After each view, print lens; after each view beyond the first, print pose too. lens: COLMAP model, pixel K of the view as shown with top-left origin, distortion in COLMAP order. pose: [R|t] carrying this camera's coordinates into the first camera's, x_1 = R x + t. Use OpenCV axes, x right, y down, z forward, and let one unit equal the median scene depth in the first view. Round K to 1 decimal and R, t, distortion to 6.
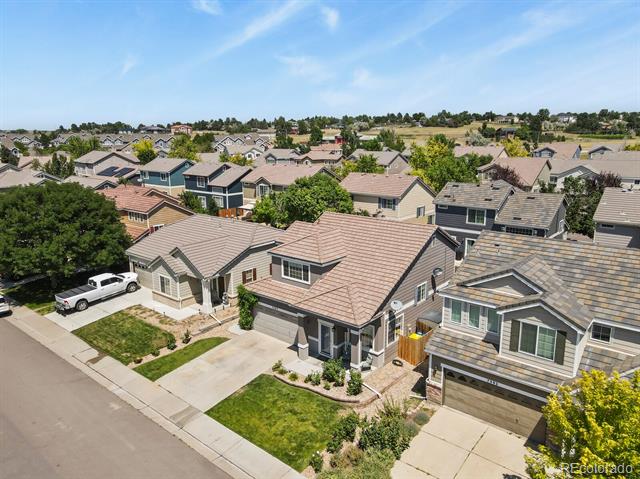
lens RADIAL K [[465.1, 0, 320.0], [0, 465.1, 239.5], [0, 0, 1]] dist [0.031921, 0.041224]
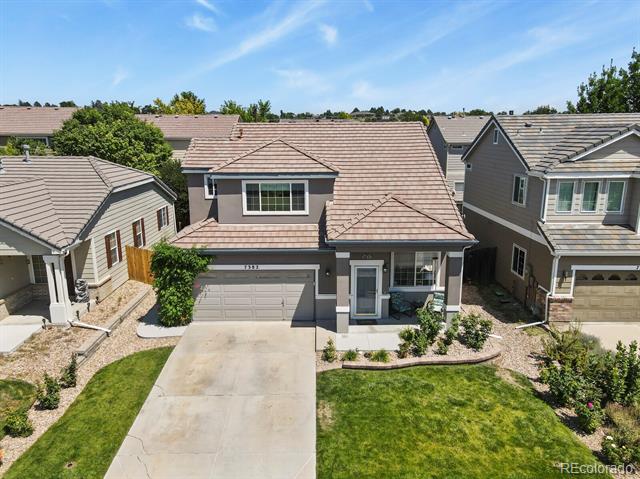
lens RADIAL K [[465.1, 0, 320.0], [0, 465.1, 239.5], [0, 0, 1]] dist [0.031921, 0.041224]
pose [[0.761704, -0.142579, 0.632043, -0.396074], [0.143532, 0.988382, 0.049986, 0.100771], [-0.631828, 0.052644, 0.773319, 0.524662]]
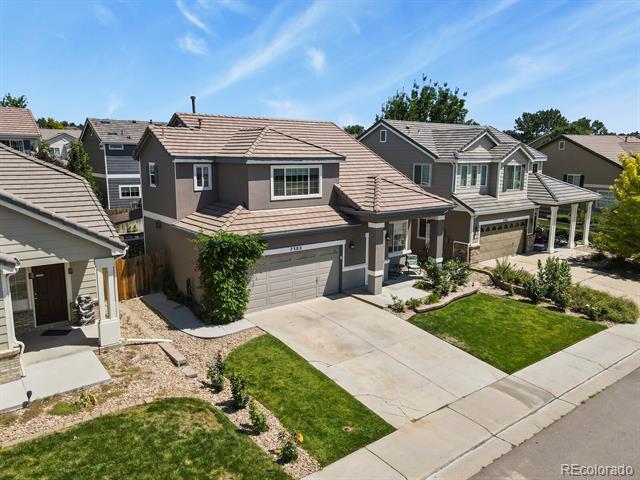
lens RADIAL K [[471.2, 0, 320.0], [0, 471.2, 240.0], [0, 0, 1]] dist [0.043831, 0.004086]
pose [[0.208727, -0.171833, 0.962760, -0.672637], [0.207966, 0.969726, 0.127989, 0.069892], [-0.955606, 0.173506, 0.238143, 0.853758]]
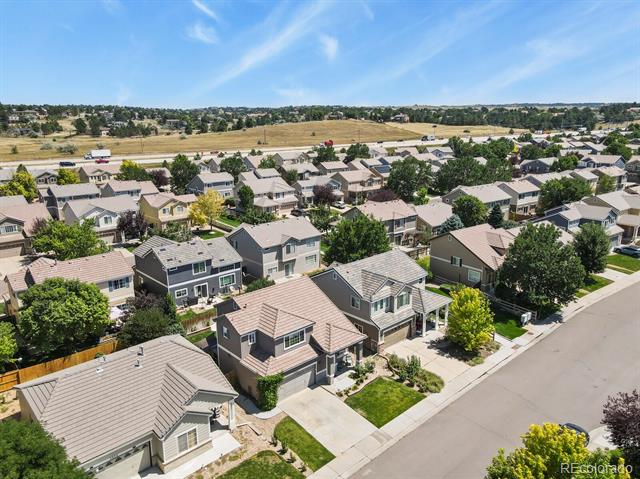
lens RADIAL K [[465.1, 0, 320.0], [0, 465.1, 239.5], [0, 0, 1]] dist [0.031921, 0.041224]
pose [[0.133387, -0.245122, 0.960272, -1.322995], [0.227408, 0.950648, 0.211077, -0.498024], [-0.964621, 0.190218, 0.182547, 0.632685]]
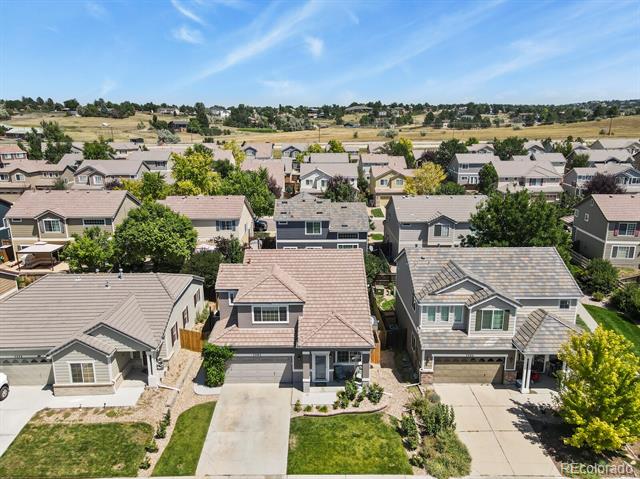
lens RADIAL K [[465.1, 0, 320.0], [0, 465.1, 239.5], [0, 0, 1]] dist [0.031921, 0.041224]
pose [[0.760737, -0.158767, 0.629343, -0.612965], [0.142184, 0.986834, 0.077084, -0.166759], [-0.633295, 0.030842, 0.773295, 0.115705]]
